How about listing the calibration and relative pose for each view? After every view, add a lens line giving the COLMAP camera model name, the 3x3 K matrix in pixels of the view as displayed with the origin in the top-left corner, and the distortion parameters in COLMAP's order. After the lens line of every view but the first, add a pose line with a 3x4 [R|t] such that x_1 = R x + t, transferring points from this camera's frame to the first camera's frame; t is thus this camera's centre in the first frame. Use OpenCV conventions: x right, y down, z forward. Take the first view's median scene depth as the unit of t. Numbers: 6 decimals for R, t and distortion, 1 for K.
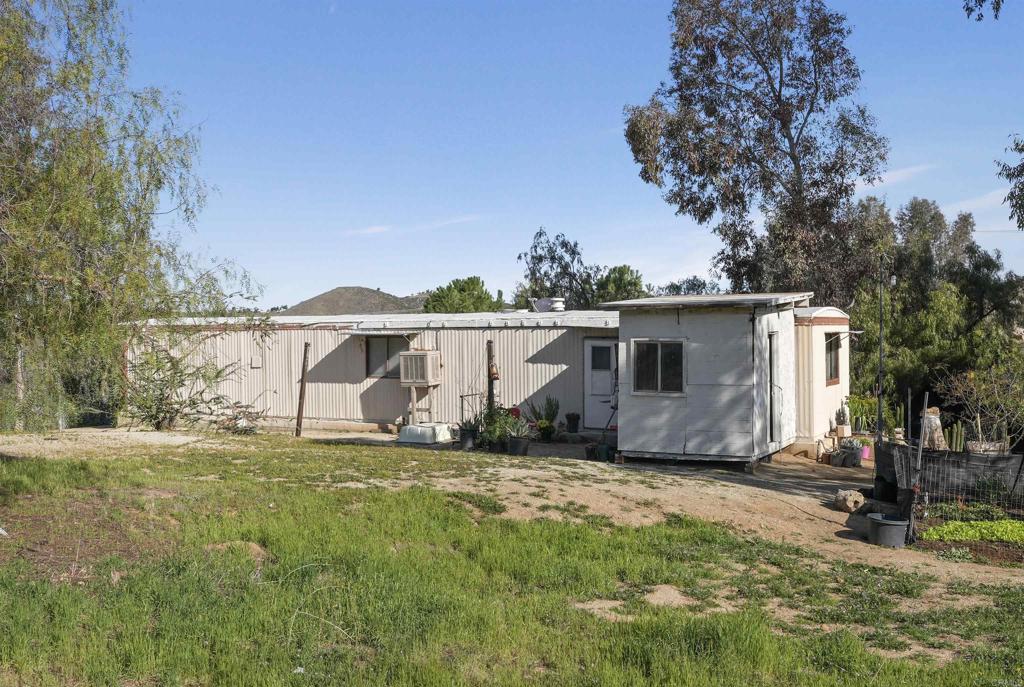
lens RADIAL K [[1026.2, 0, 516.0], [0, 1026.2, 344.1], [0, 0, 1]] dist [0.005854, 0.000000]
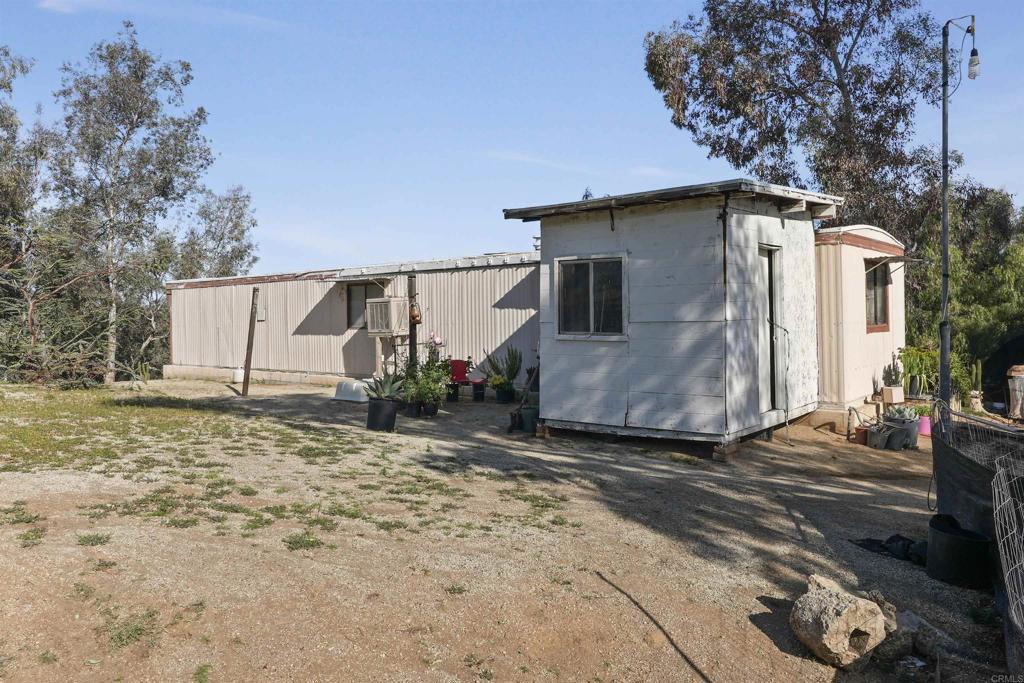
lens RADIAL K [[735.8, 0, 522.5], [0, 735.8, 315.8], [0, 0, 1]] dist [0.003568, 0.007884]
pose [[0.982754, -0.005278, -0.184842, 0.152741], [0.003283, 0.999933, -0.011096, 0.032816], [0.184889, 0.010297, 0.982706, 0.424955]]
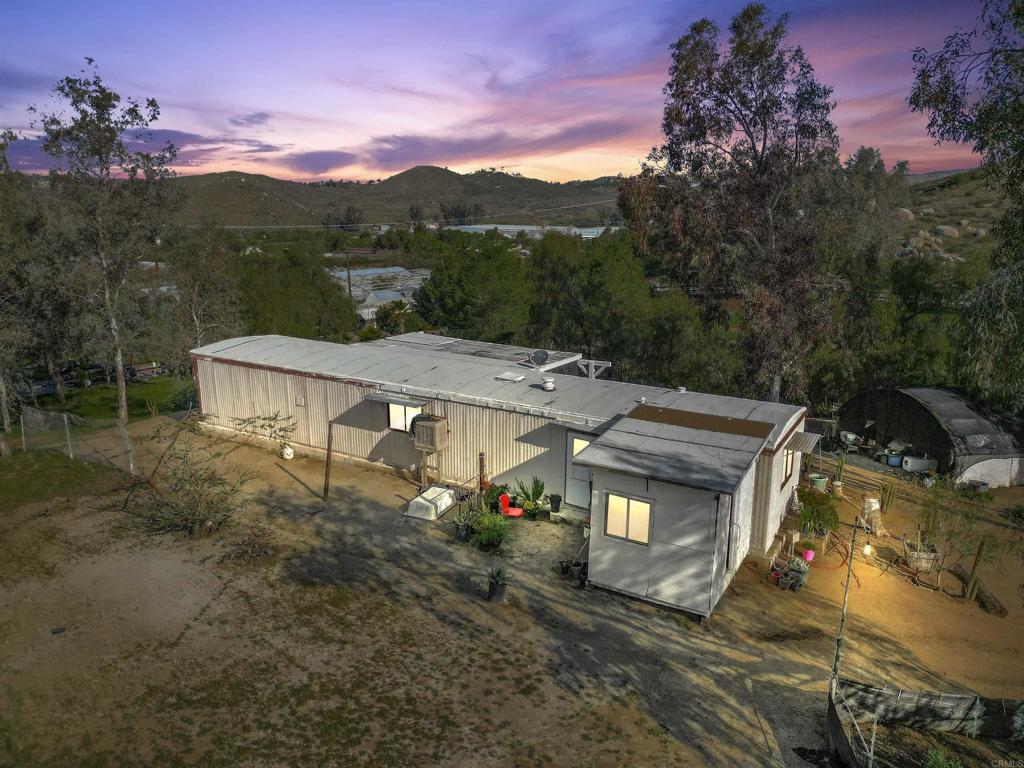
lens RADIAL K [[722.3, 0, 510.0], [0, 722.3, 385.7], [0, 0, 1]] dist [0.041780, -0.004279]
pose [[0.998814, 0.023302, -0.042754, 0.036016], [-0.012762, 0.972642, 0.231960, -0.243541], [0.046990, -0.231139, 0.971785, 0.229103]]
